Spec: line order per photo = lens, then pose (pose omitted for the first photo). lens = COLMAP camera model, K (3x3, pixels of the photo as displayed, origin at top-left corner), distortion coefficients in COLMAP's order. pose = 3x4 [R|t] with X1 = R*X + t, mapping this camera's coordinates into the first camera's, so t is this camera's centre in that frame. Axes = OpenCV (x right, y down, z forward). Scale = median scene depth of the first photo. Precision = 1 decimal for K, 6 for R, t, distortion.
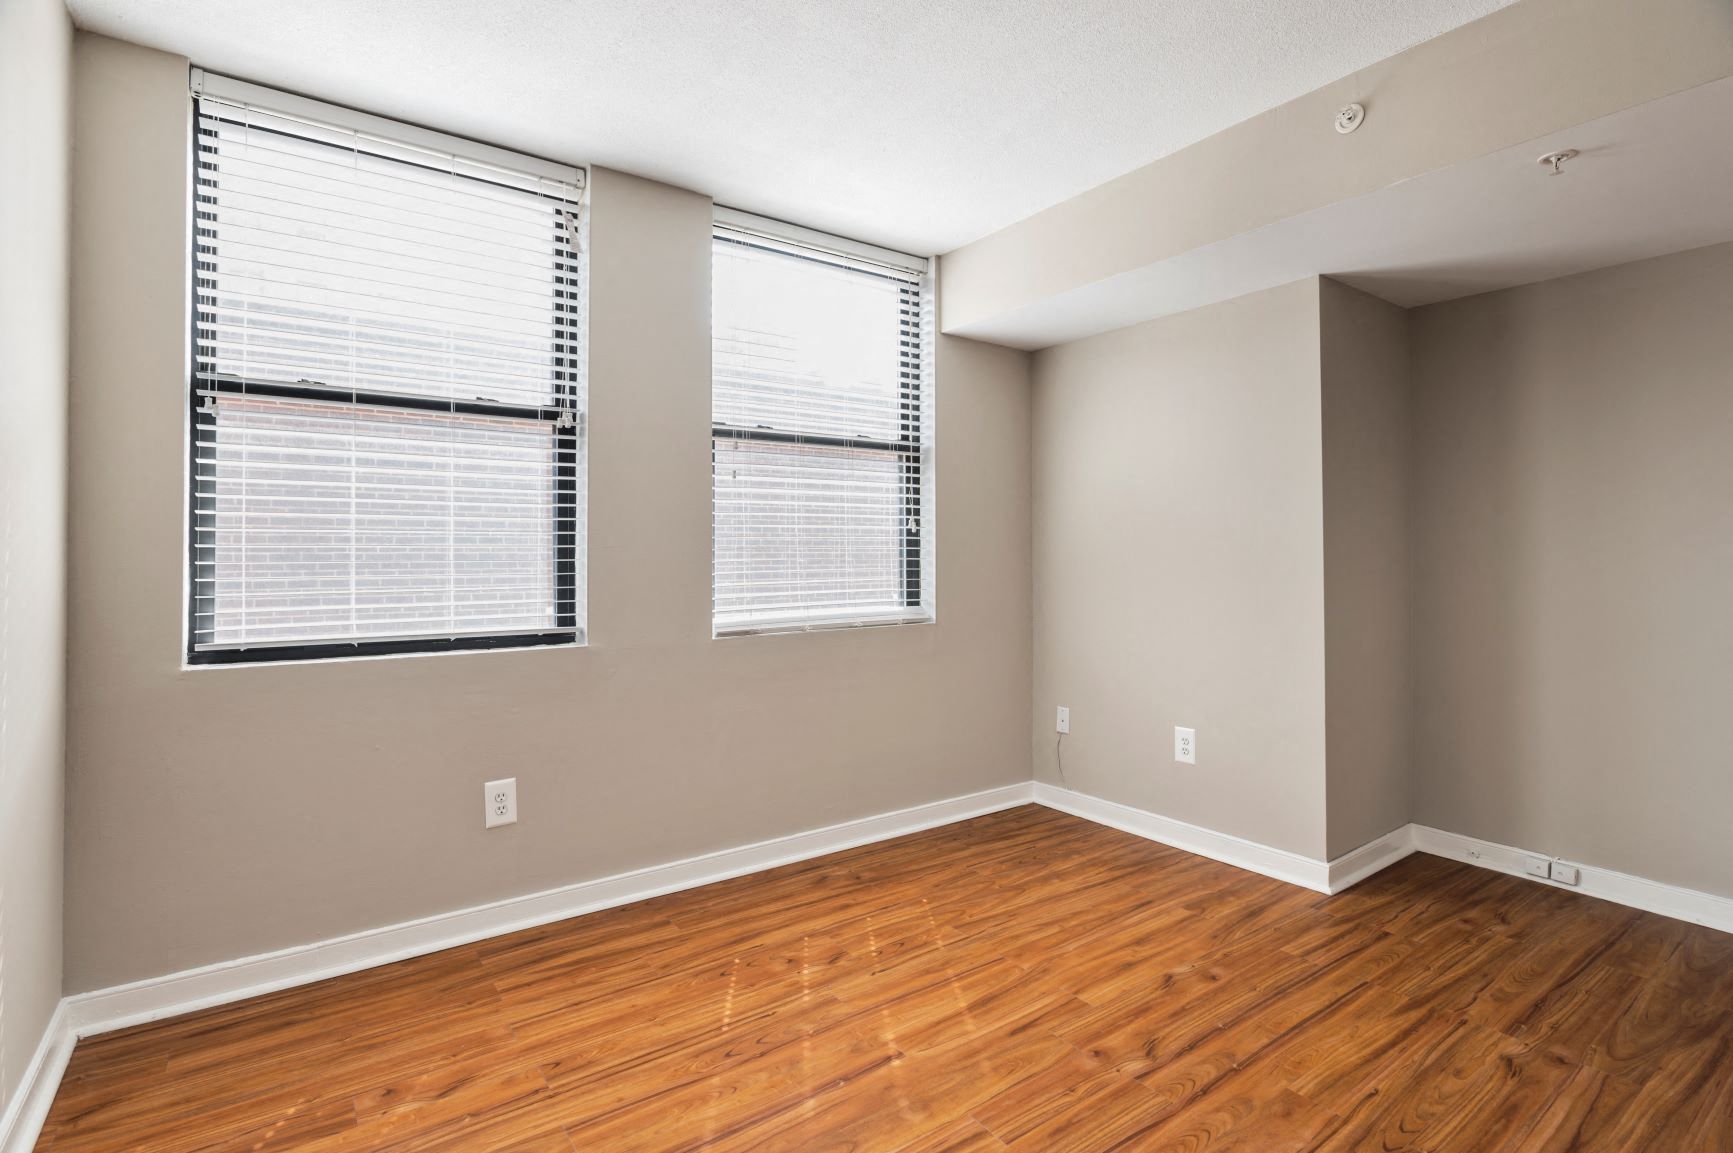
lens RADIAL K [[850.5, 0, 875.3], [0, 850.5, 564.9], [0, 0, 1]] dist [-0.012557, 0.000226]
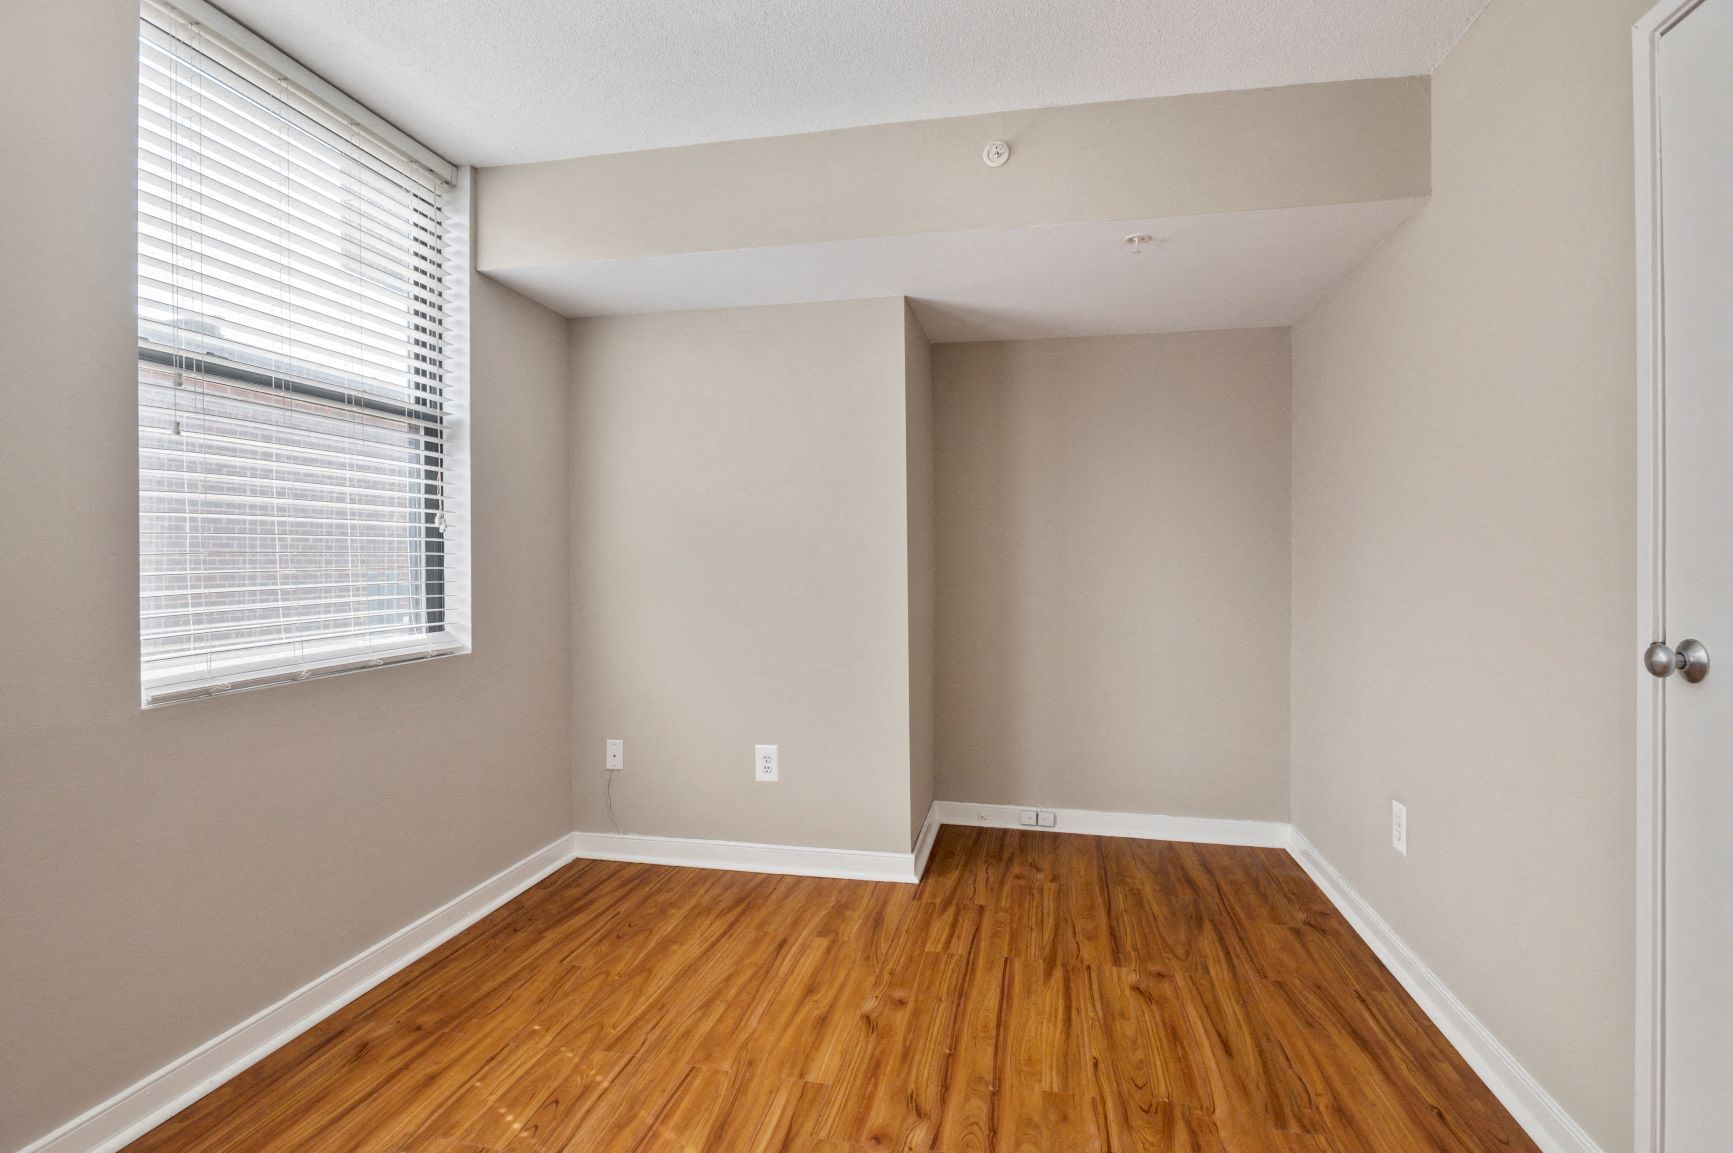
lens RADIAL K [[850.5, 0, 868.4], [0, 850.5, 576.2], [0, 0, 1]] dist [-0.012557, 0.000226]
pose [[0.734678, -0.009772, 0.678345, -0.222205], [0.005717, 0.999950, 0.008213, -0.004939], [-0.678391, -0.002156, 0.734698, 0.251507]]
